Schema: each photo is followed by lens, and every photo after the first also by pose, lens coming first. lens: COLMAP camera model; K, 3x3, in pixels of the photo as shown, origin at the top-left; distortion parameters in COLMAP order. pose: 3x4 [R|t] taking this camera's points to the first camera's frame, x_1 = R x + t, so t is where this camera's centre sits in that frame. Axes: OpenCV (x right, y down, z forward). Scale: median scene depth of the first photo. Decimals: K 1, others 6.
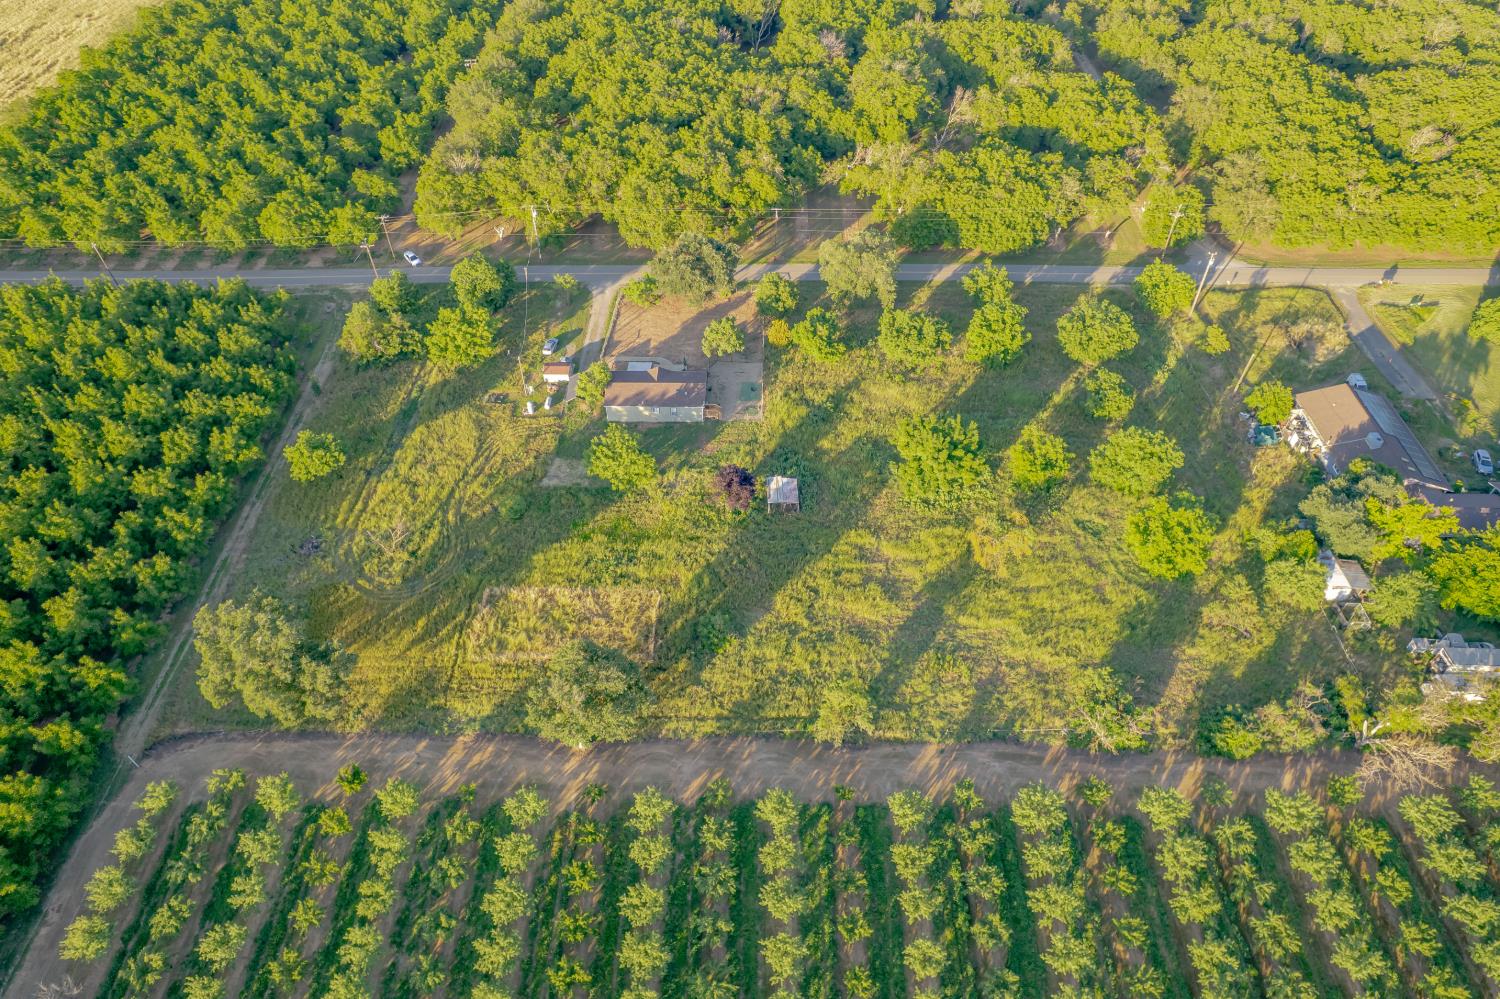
lens RADIAL K [[953.6, 0, 741.9], [0, 953.6, 499.5], [0, 0, 1]] dist [-0.038518, 0.019245]
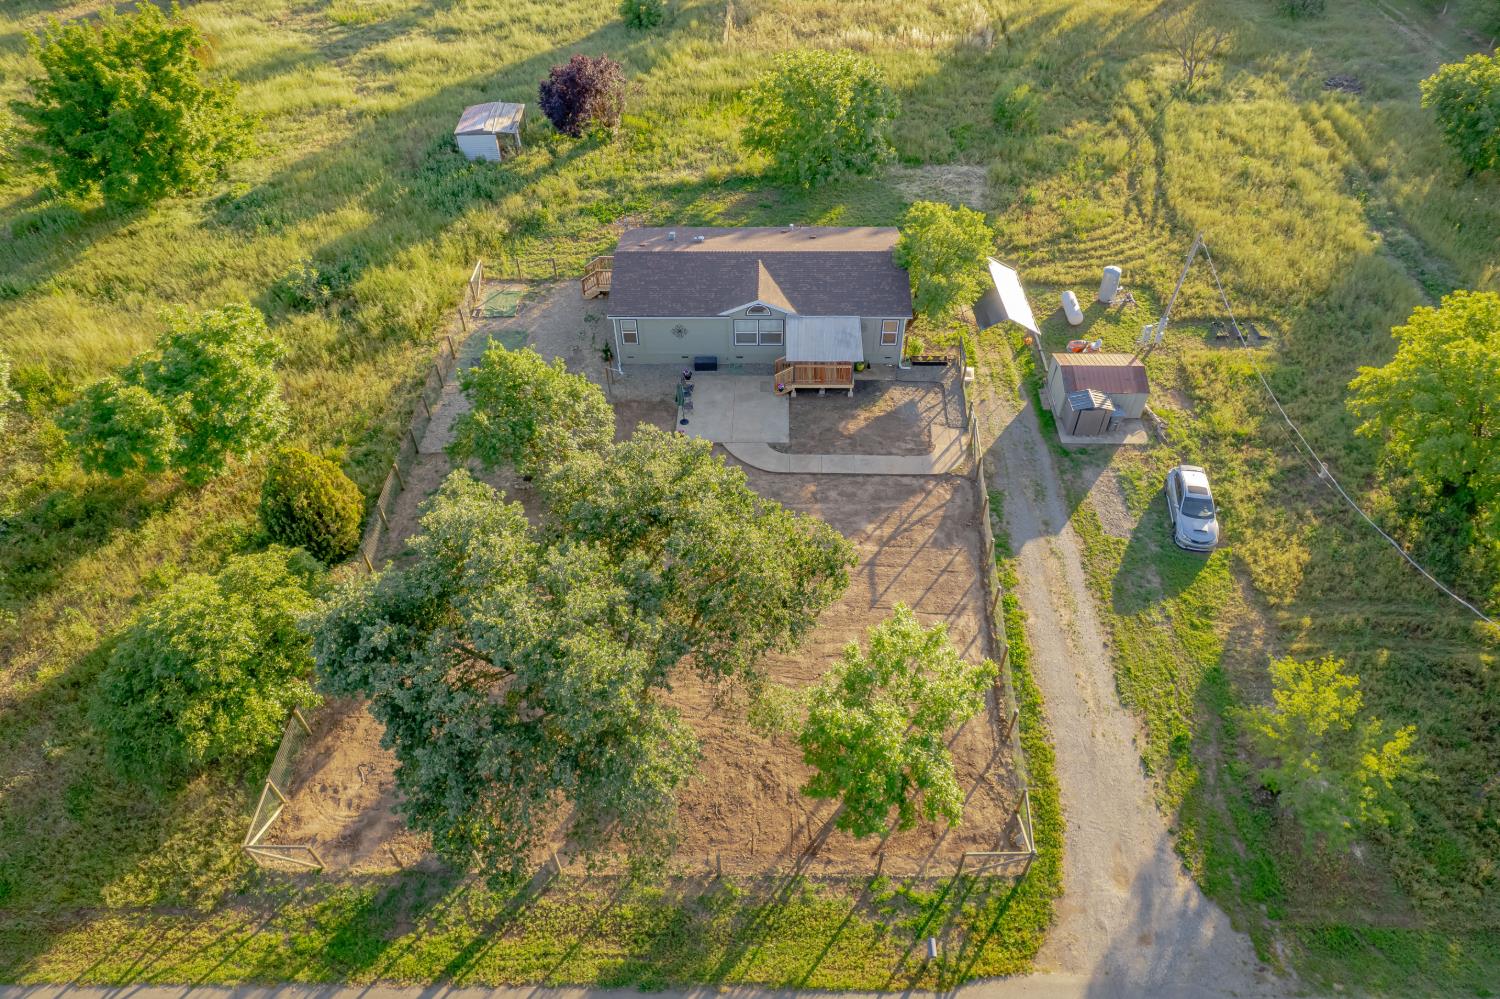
lens RADIAL K [[953.6, 0, 746.7], [0, 953.6, 502.6], [0, 0, 1]] dist [-0.038518, 0.019245]
pose [[-0.999570, 0.022638, 0.018632, -0.099834], [0.018079, -0.024395, 0.999539, -0.517782], [0.023082, 0.999446, 0.023975, 1.202245]]
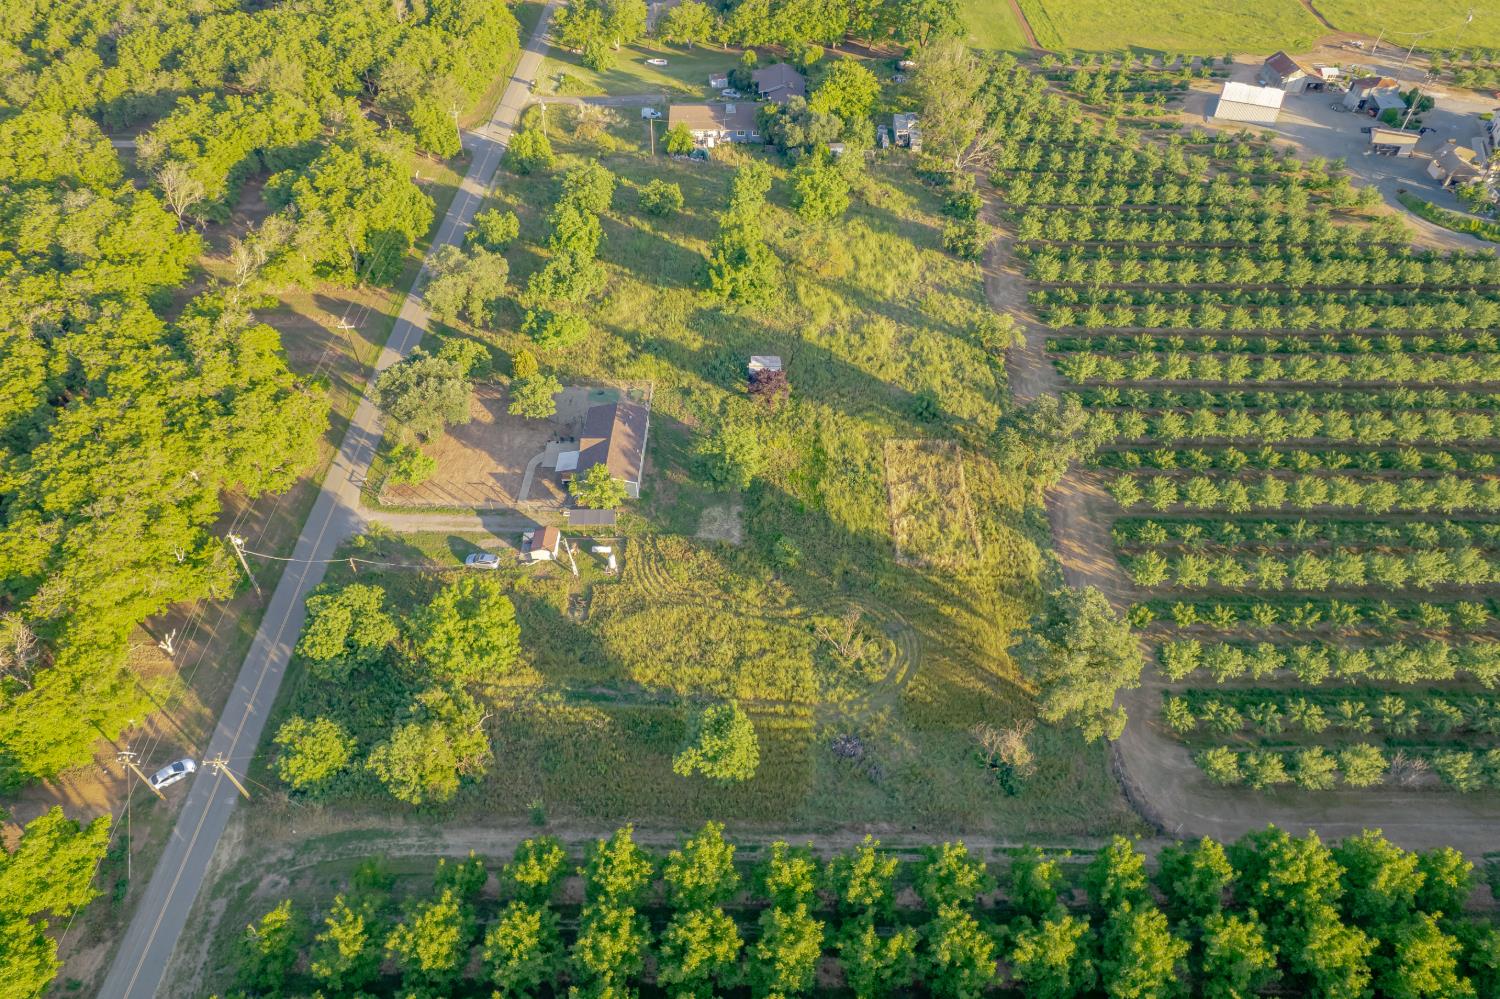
lens RADIAL K [[953.6, 0, 723.2], [0, 953.6, 513.0], [0, 0, 1]] dist [-0.038518, 0.019245]
pose [[0.017765, -0.720201, 0.693538, -0.850646], [0.726881, 0.485591, 0.485640, -0.499399], [-0.686534, 0.495491, 0.532127, 0.535531]]
